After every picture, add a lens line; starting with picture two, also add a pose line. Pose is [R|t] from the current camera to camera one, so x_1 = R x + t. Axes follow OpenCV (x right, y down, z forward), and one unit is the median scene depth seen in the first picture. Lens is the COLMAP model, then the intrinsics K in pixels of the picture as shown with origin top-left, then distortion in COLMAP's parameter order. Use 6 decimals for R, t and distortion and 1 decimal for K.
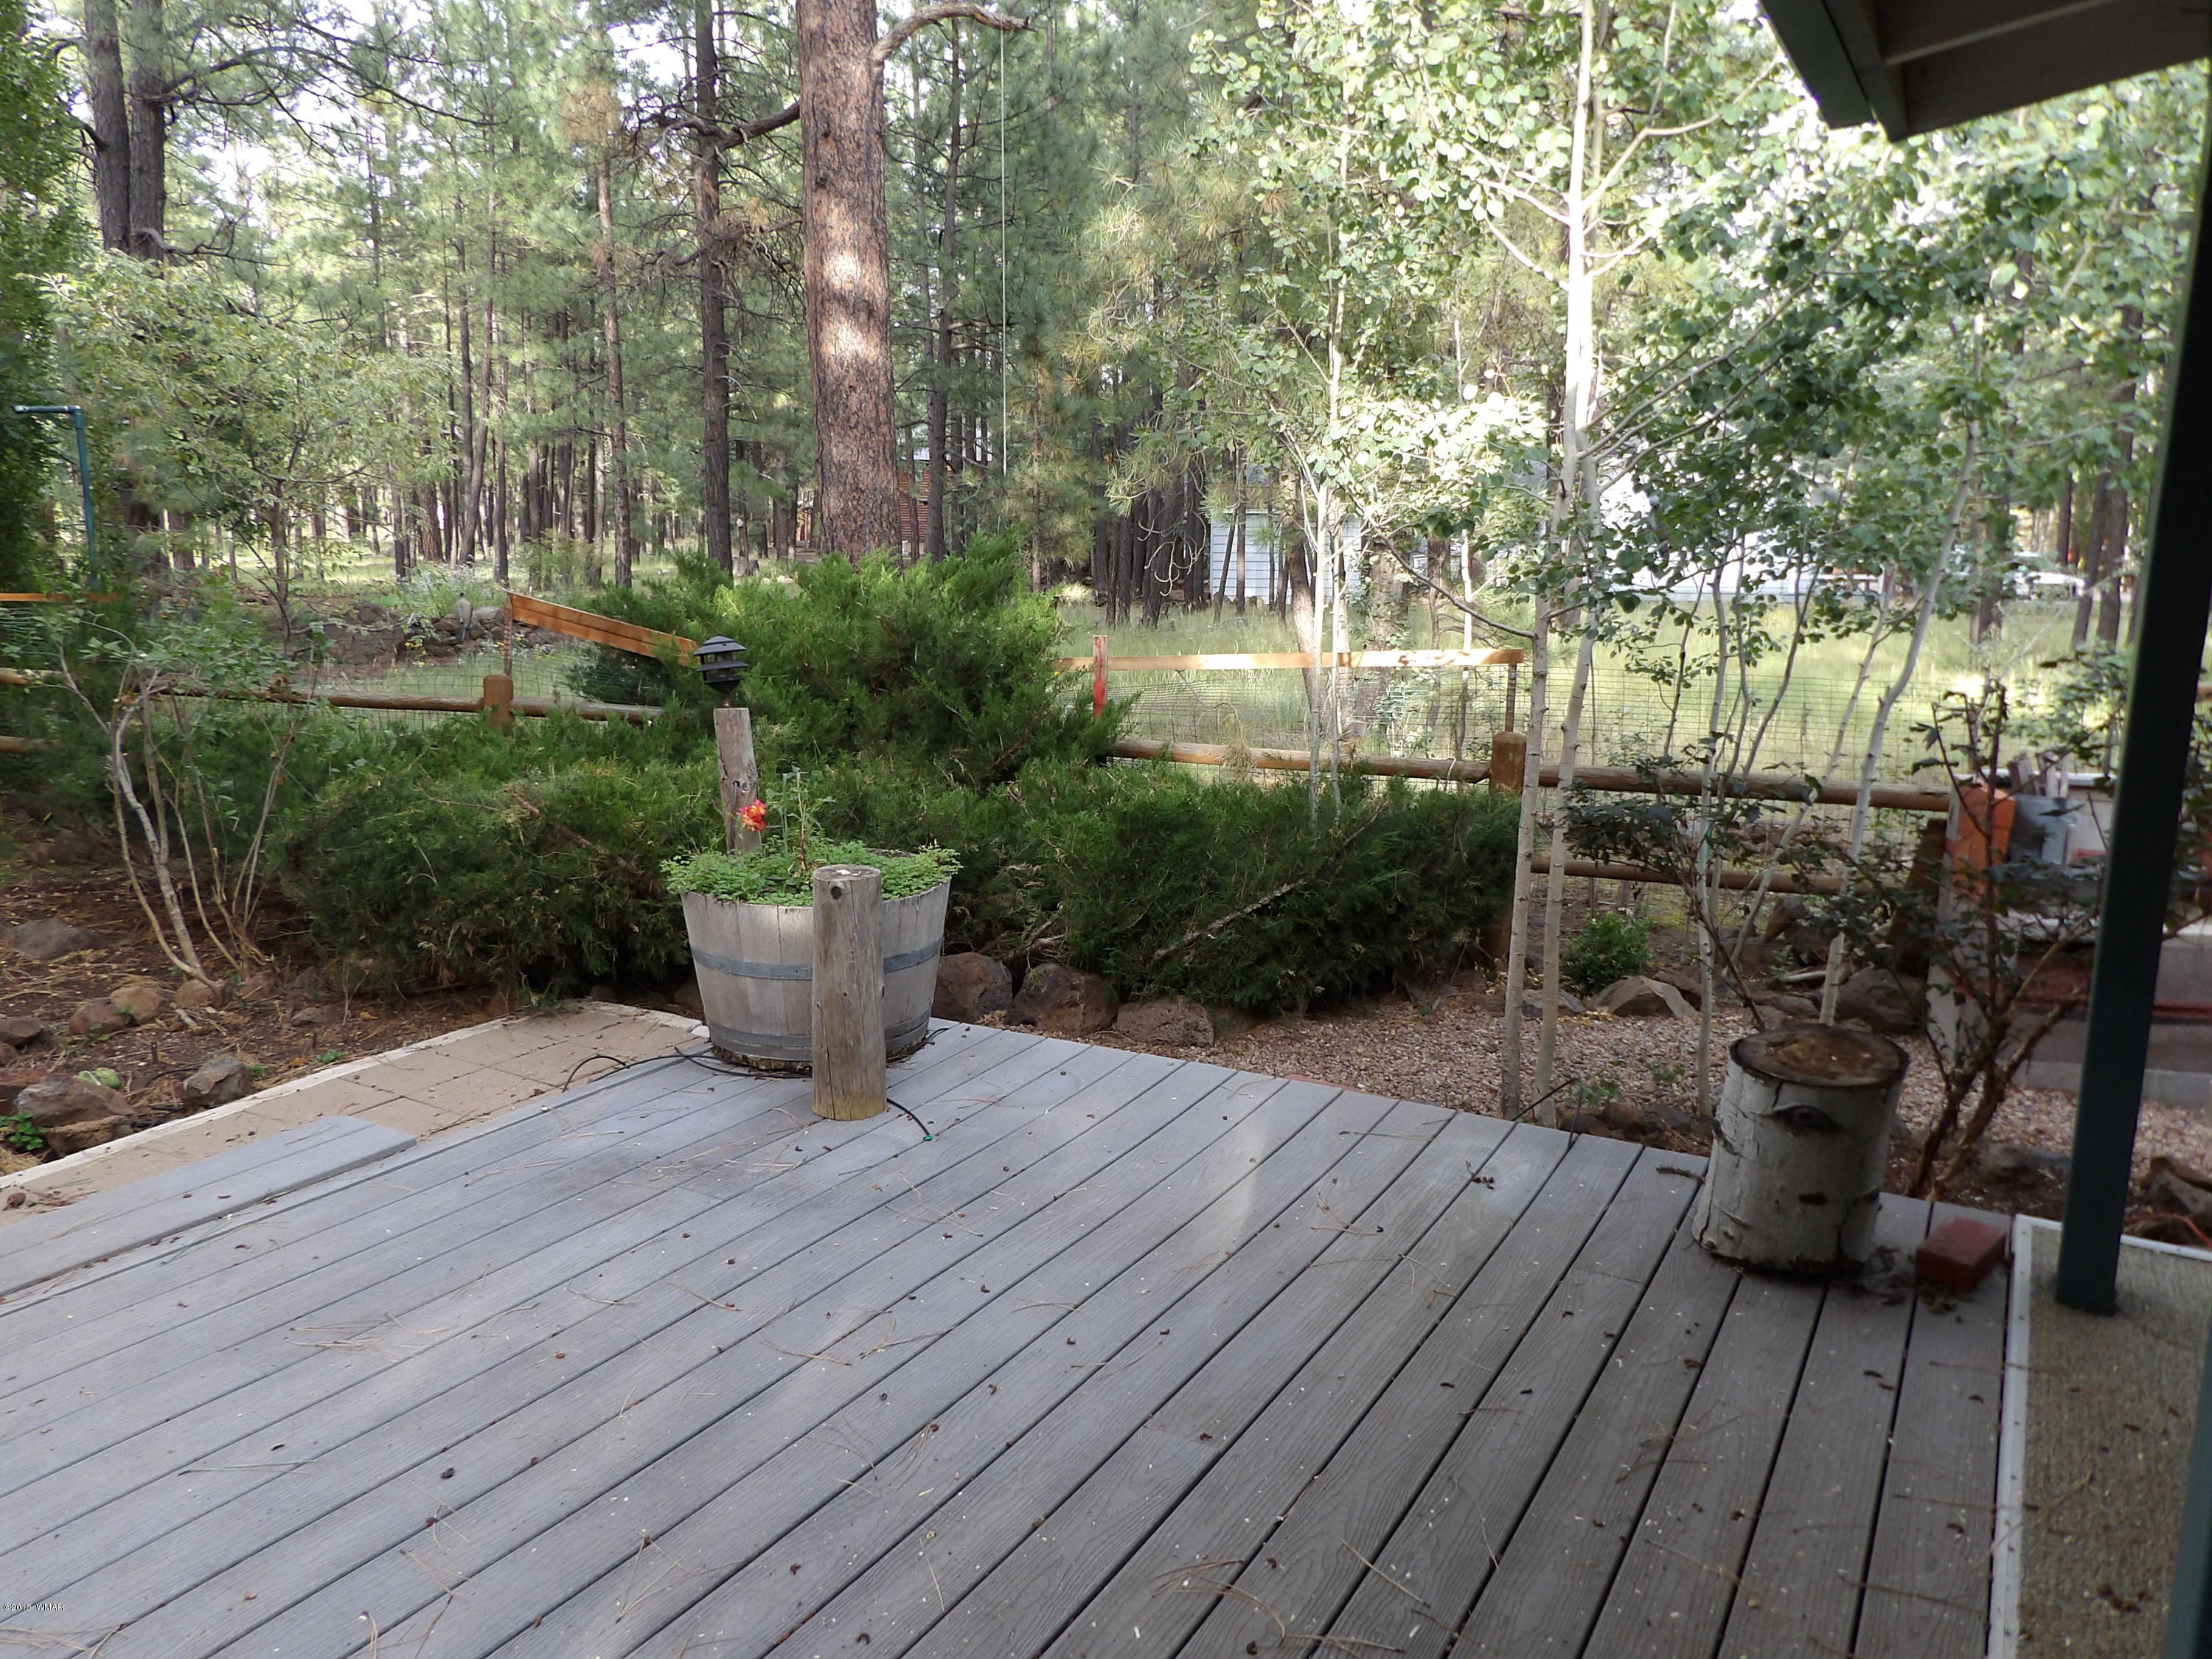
lens RADIAL K [[1597.1, 0, 1108.9], [0, 1597.1, 839.8], [0, 0, 1]] dist [-0.040097, 0.045824]
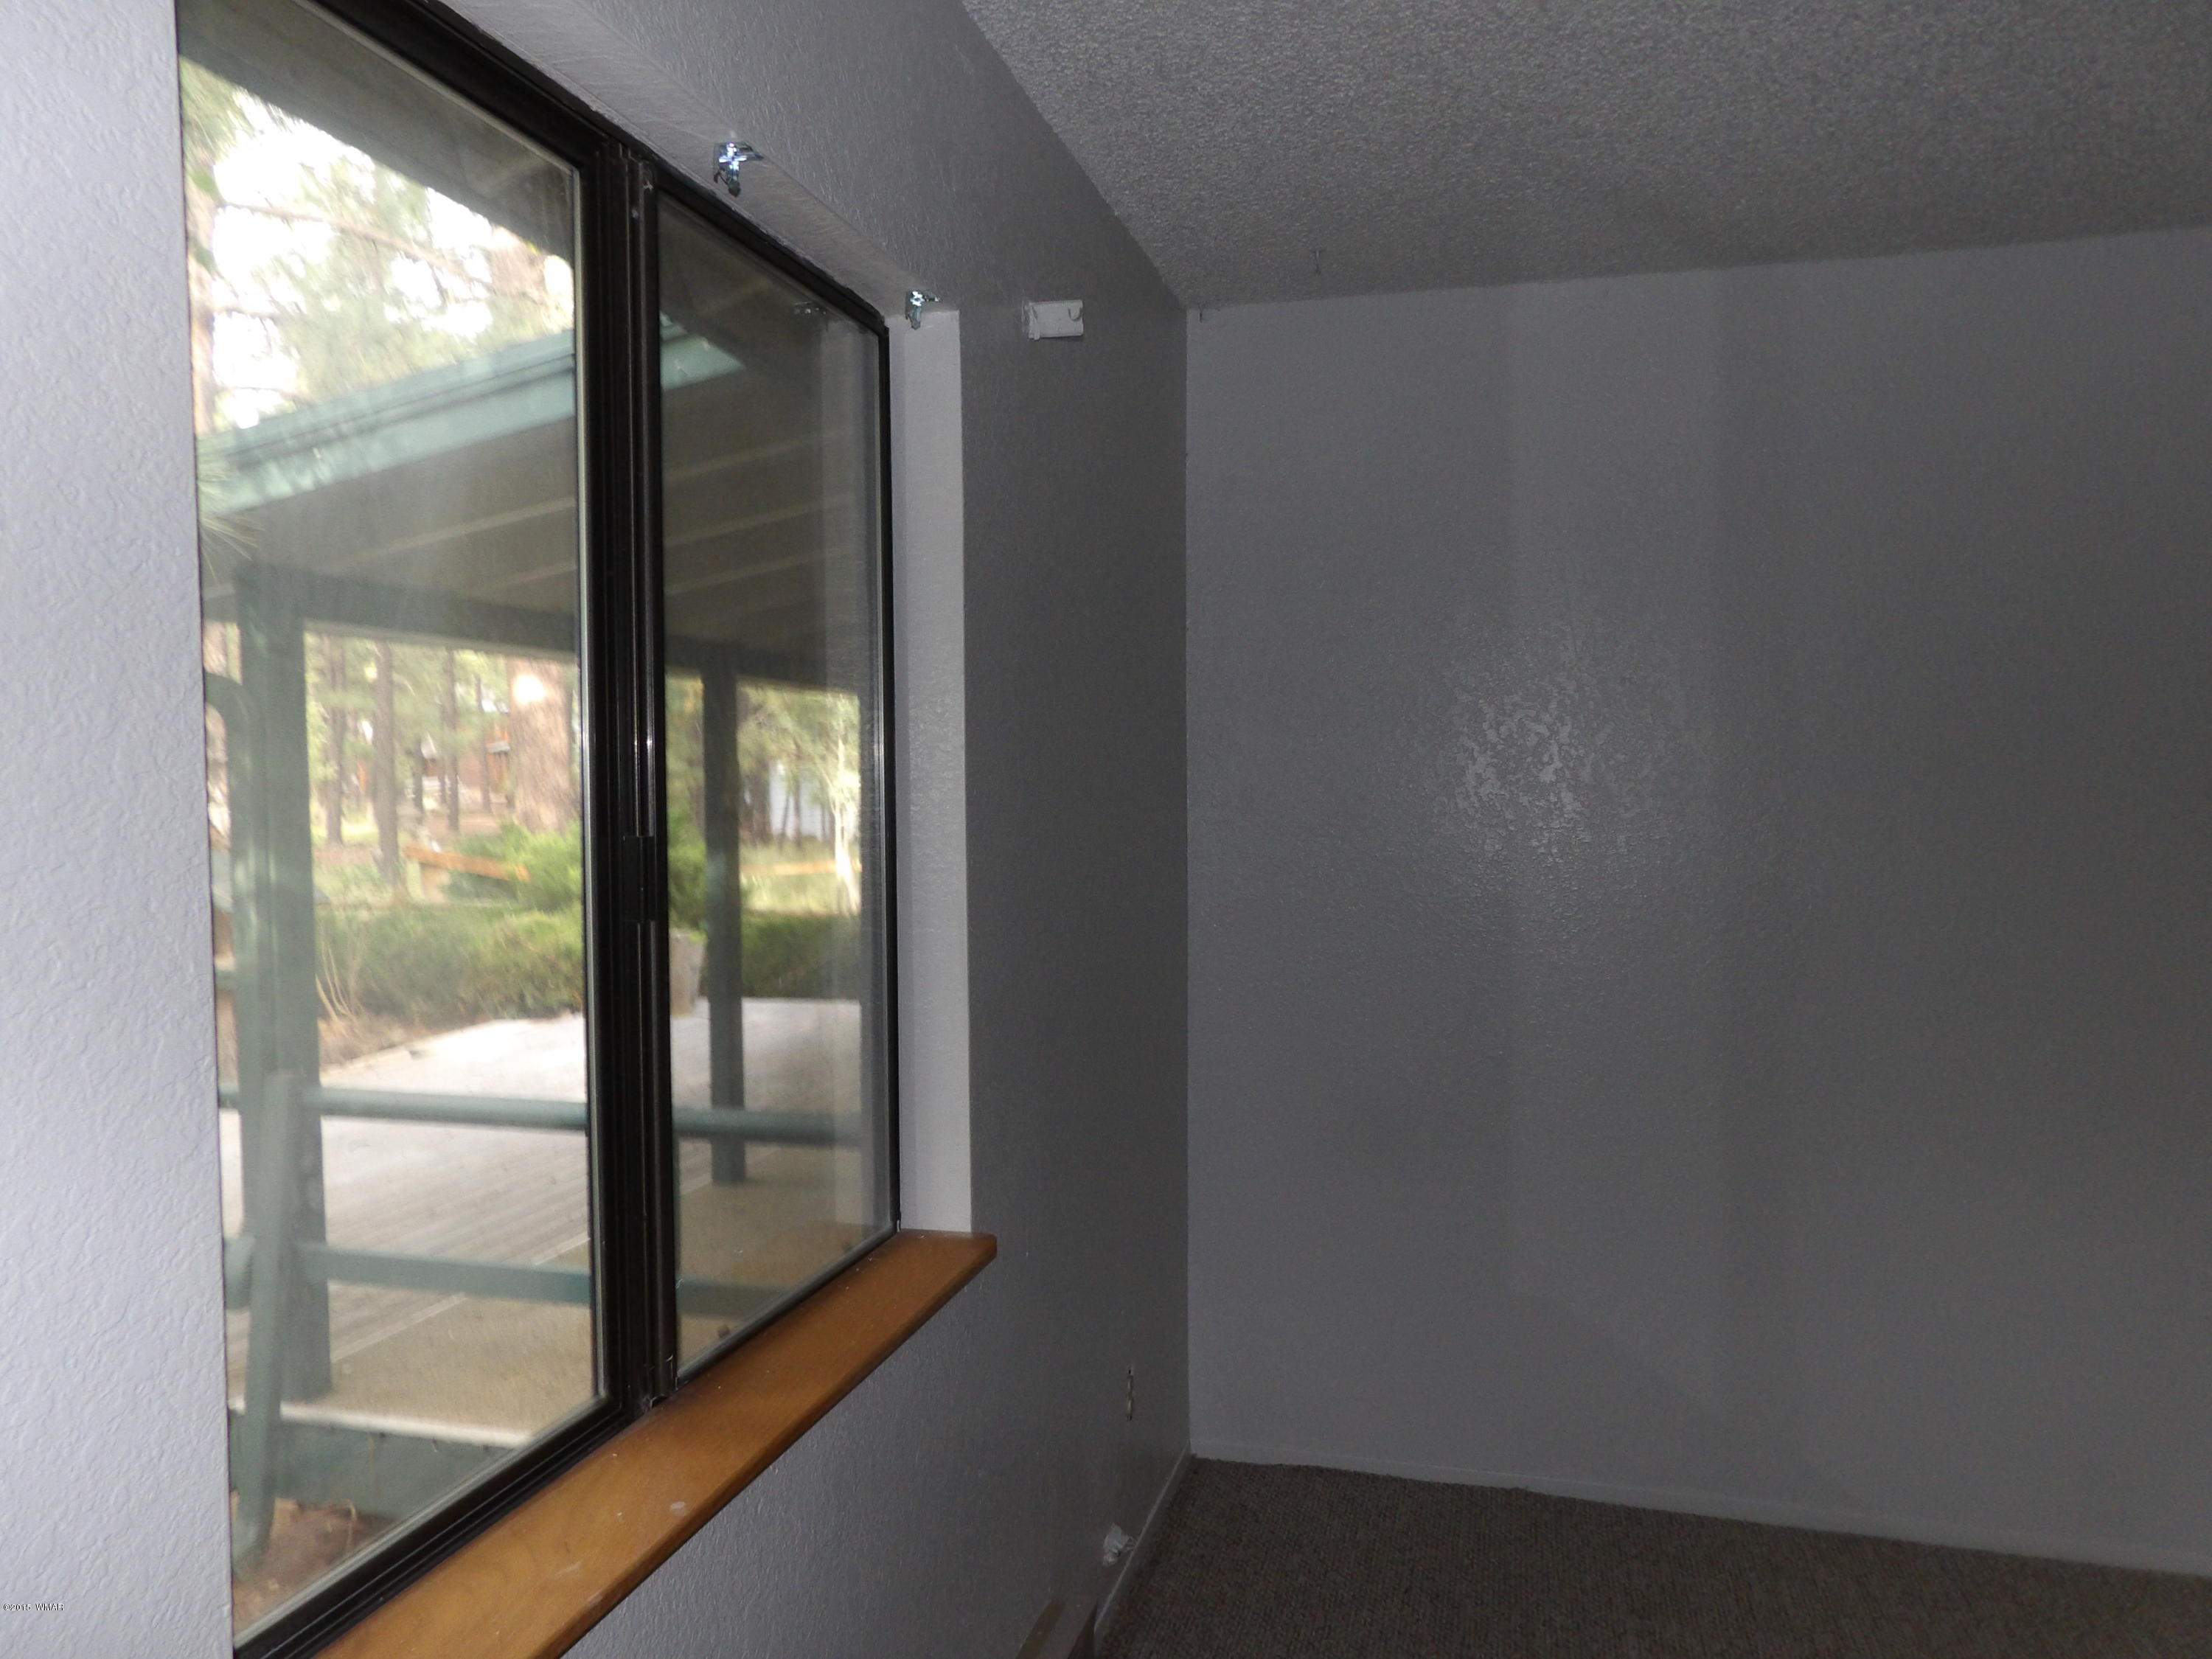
lens RADIAL K [[1597.1, 0, 1104.2], [0, 1597.1, 828.8], [0, 0, 1]] dist [-0.040097, 0.045824]
pose [[0.960184, -0.017142, 0.278842, -0.137851], [0.060471, 0.987206, -0.147541, 0.186287], [-0.272745, 0.158529, 0.948936, -1.219069]]
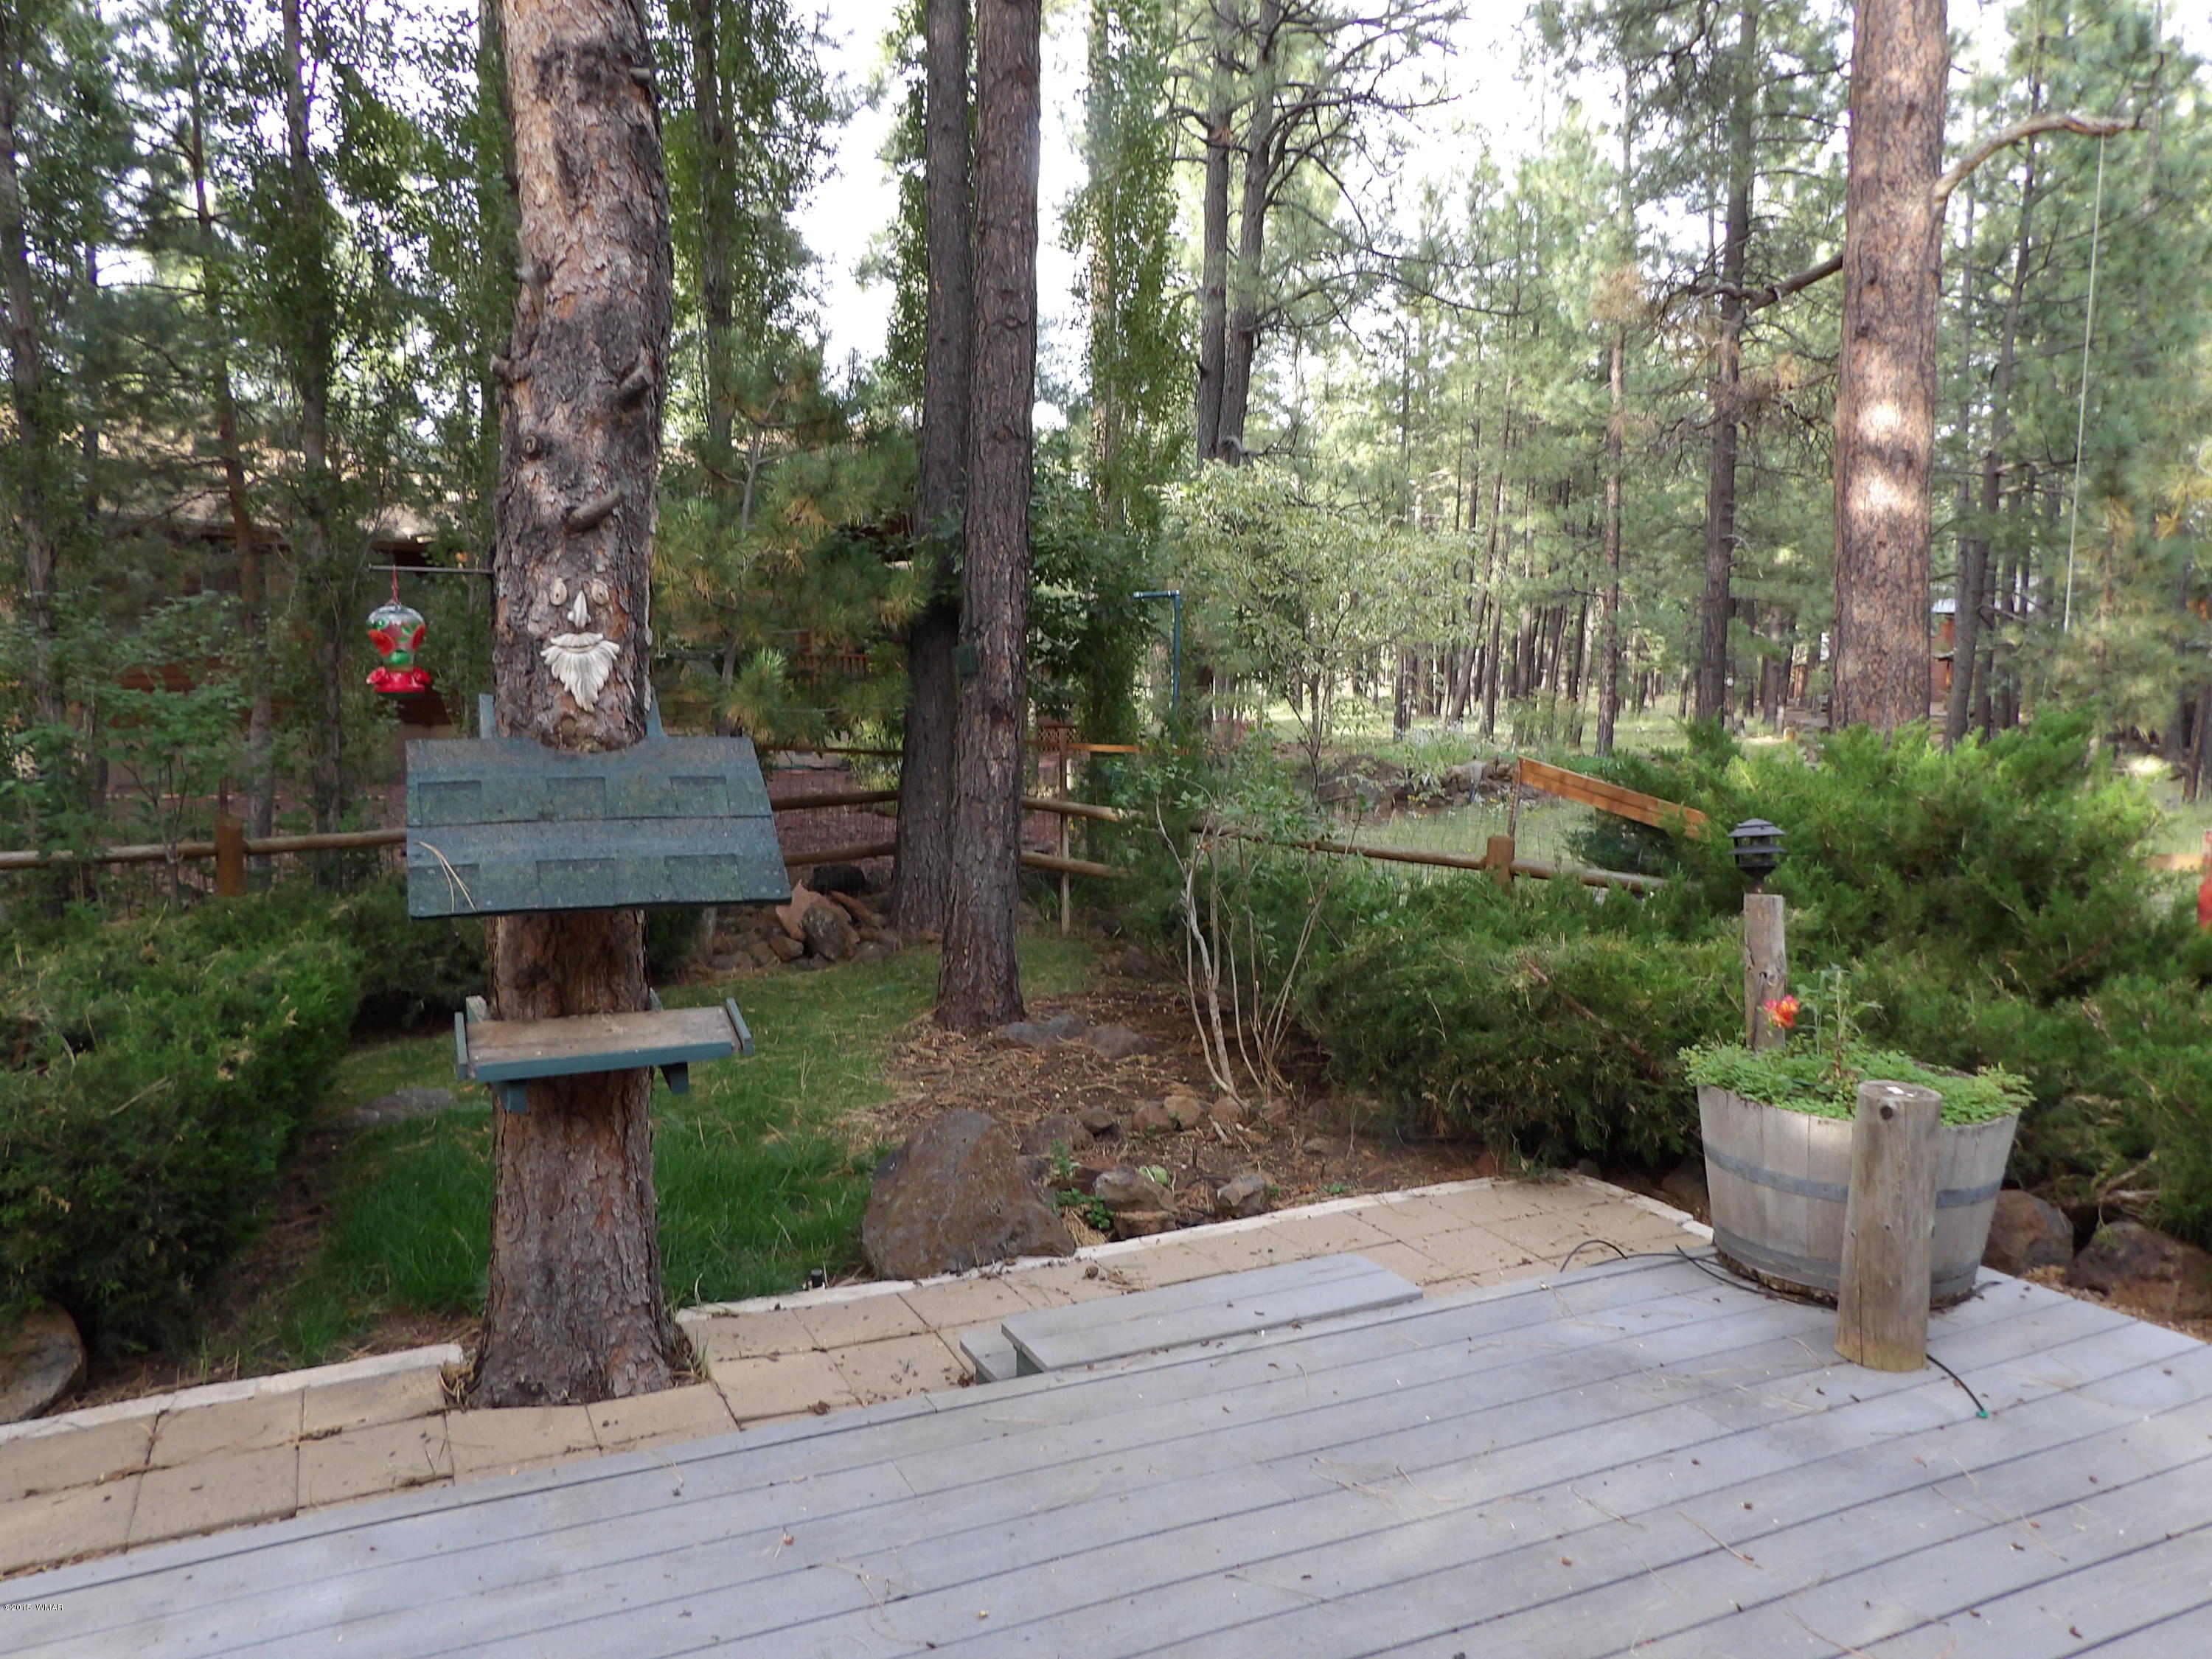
lens RADIAL K [[1597.1, 0, 1091.1], [0, 1597.1, 846.5], [0, 0, 1]] dist [-0.040097, 0.045824]
pose [[0.825671, 0.056626, -0.561303, -0.028448], [-0.107773, 0.992458, -0.058411, -0.009221], [0.553762, 0.108722, 0.825547, -0.003914]]
